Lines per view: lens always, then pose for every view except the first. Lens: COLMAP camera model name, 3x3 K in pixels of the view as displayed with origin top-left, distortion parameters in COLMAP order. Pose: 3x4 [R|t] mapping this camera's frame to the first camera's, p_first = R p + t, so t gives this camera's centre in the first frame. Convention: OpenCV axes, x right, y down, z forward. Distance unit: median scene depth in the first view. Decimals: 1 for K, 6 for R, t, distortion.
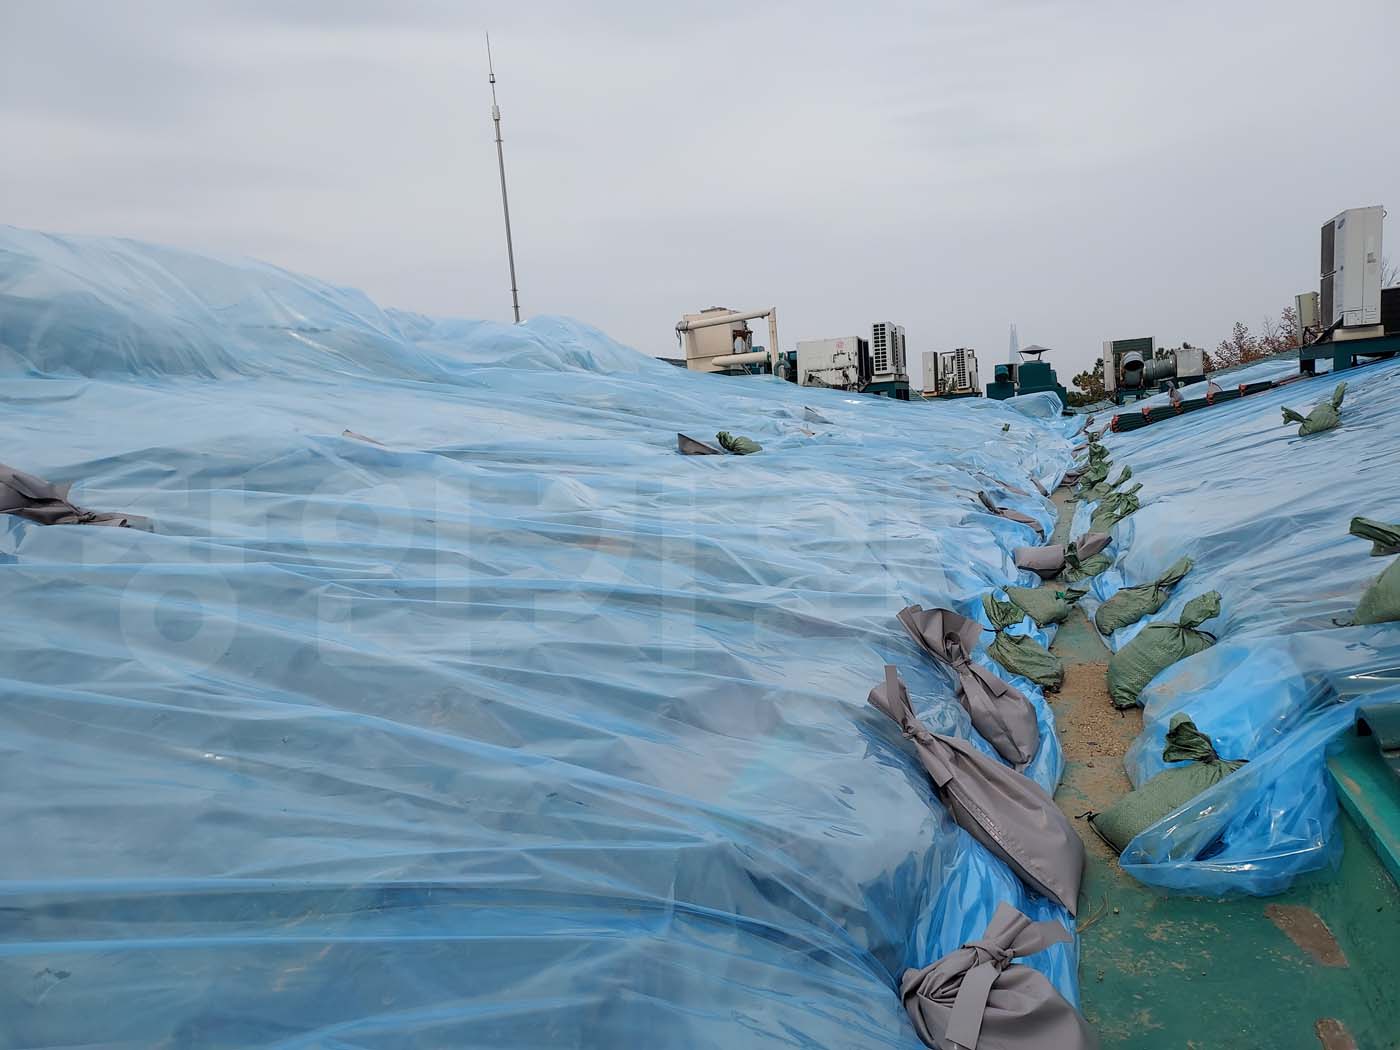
lens RADIAL K [[965.5, 0, 700.0], [0, 965.5, 525.0], [0, 0, 1]] dist [0.003497, 0.004328]
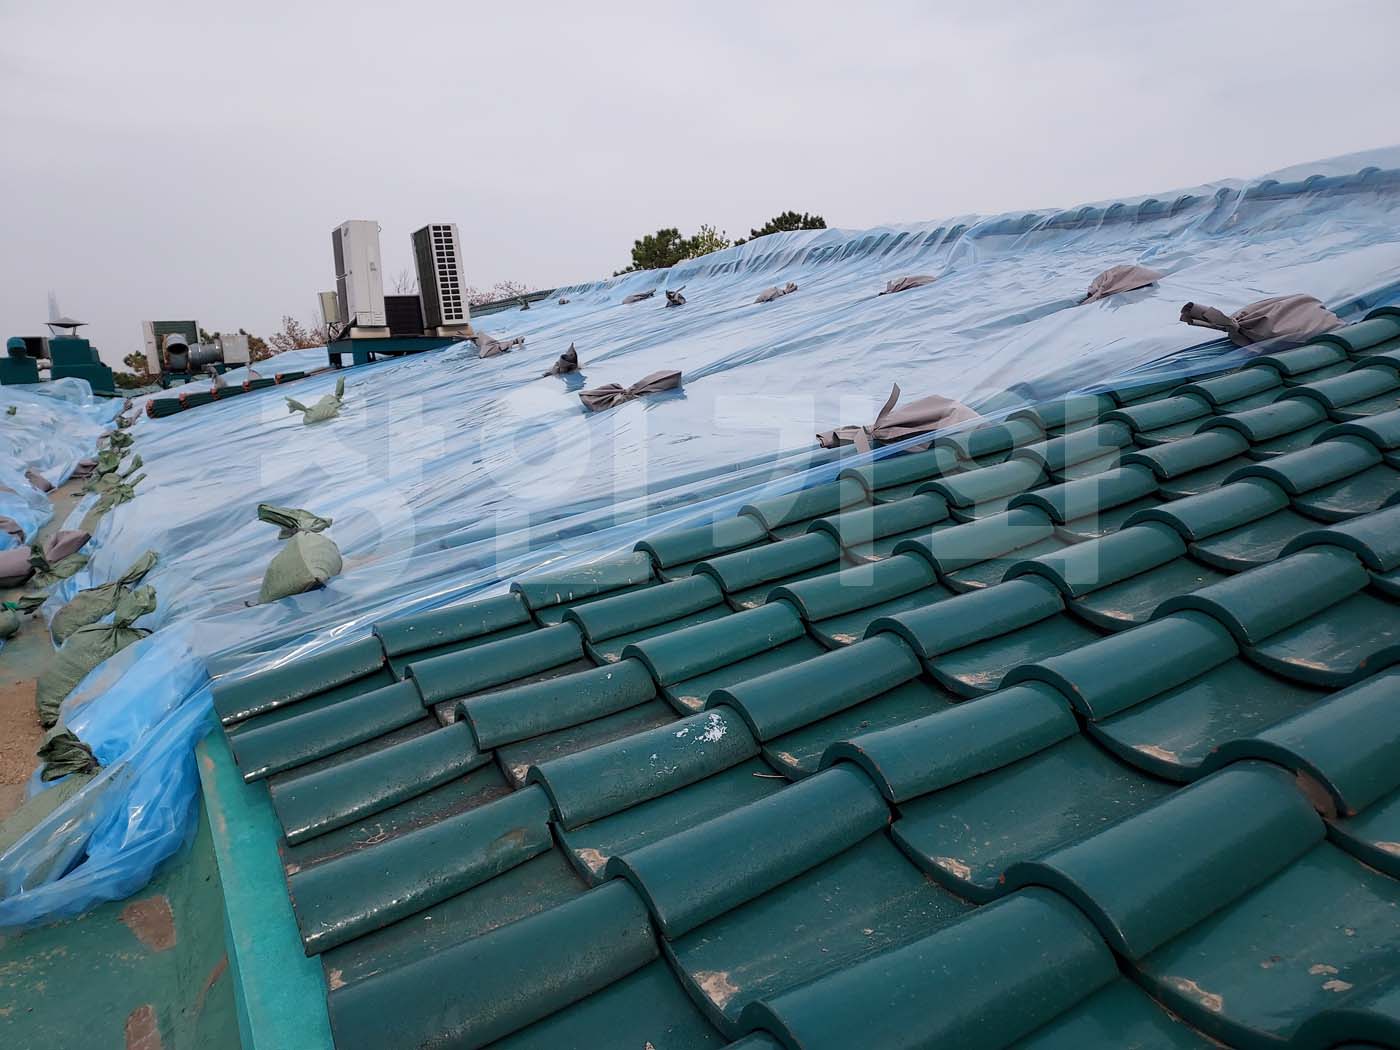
lens RADIAL K [[965.5, 0, 700.0], [0, 965.5, 525.0], [0, 0, 1]] dist [0.003497, 0.004328]
pose [[0.666018, -0.071778, 0.742474, 0.103581], [0.058850, 0.997313, 0.043624, -0.001653], [-0.743611, 0.014641, 0.668452, -0.040514]]
